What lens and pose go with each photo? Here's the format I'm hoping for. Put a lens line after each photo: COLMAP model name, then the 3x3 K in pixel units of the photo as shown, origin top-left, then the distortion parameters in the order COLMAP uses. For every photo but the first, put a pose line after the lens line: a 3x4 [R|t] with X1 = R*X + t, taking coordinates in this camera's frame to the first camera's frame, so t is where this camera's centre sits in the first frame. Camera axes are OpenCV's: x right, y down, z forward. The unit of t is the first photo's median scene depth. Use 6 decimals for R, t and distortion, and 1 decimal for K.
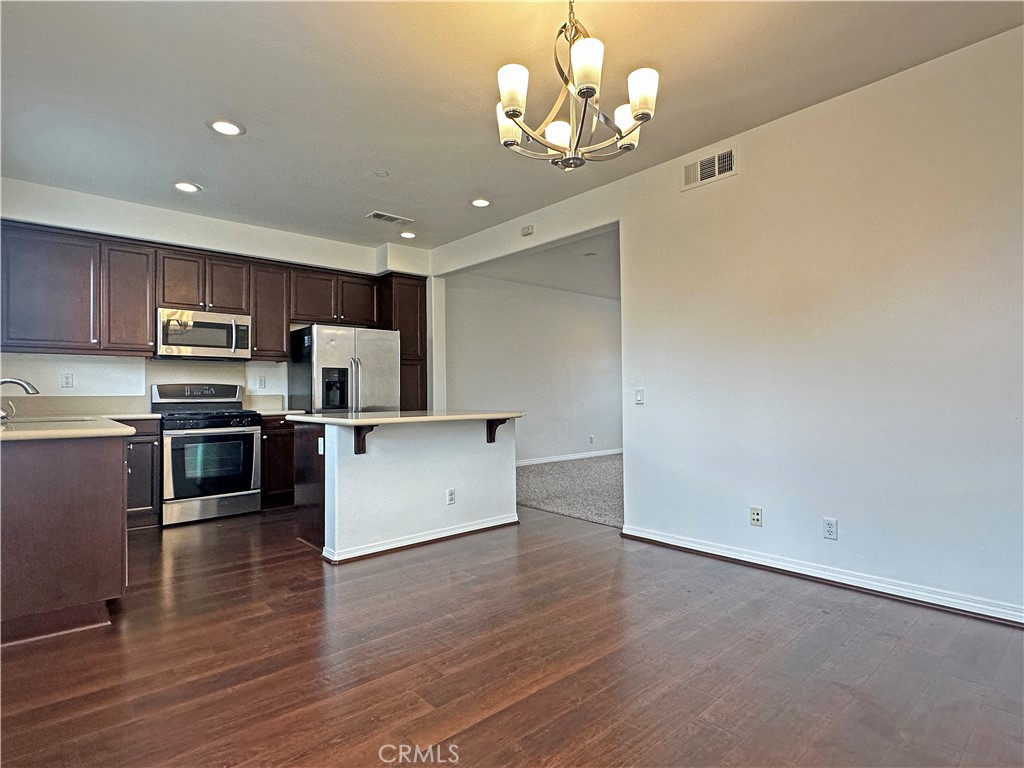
lens RADIAL K [[533.8, 0, 512.0], [0, 533.8, 384.0], [0, 0, 1]] dist [-0.001577, -0.000532]
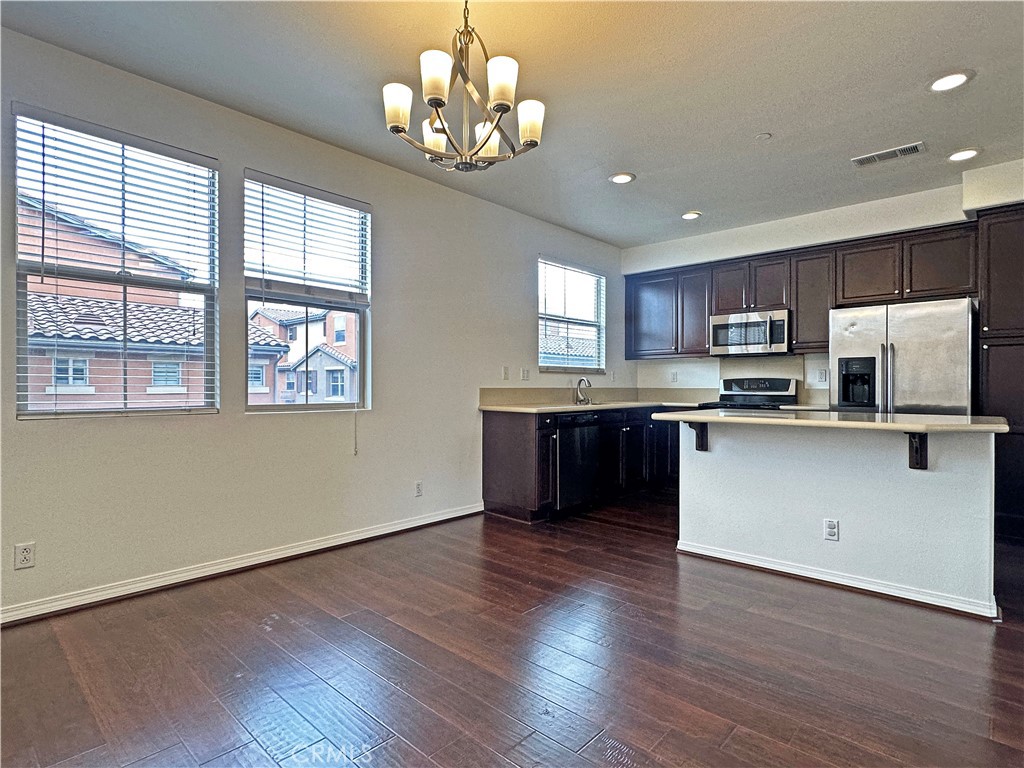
lens RADIAL K [[533.8, 0, 512.0], [0, 533.8, 384.0], [0, 0, 1]] dist [-0.001577, -0.000532]
pose [[0.103965, 0.003410, -0.994575, 0.459501], [0.015927, 0.999860, 0.005093, -0.001743], [0.994453, -0.016370, 0.103897, 0.389395]]
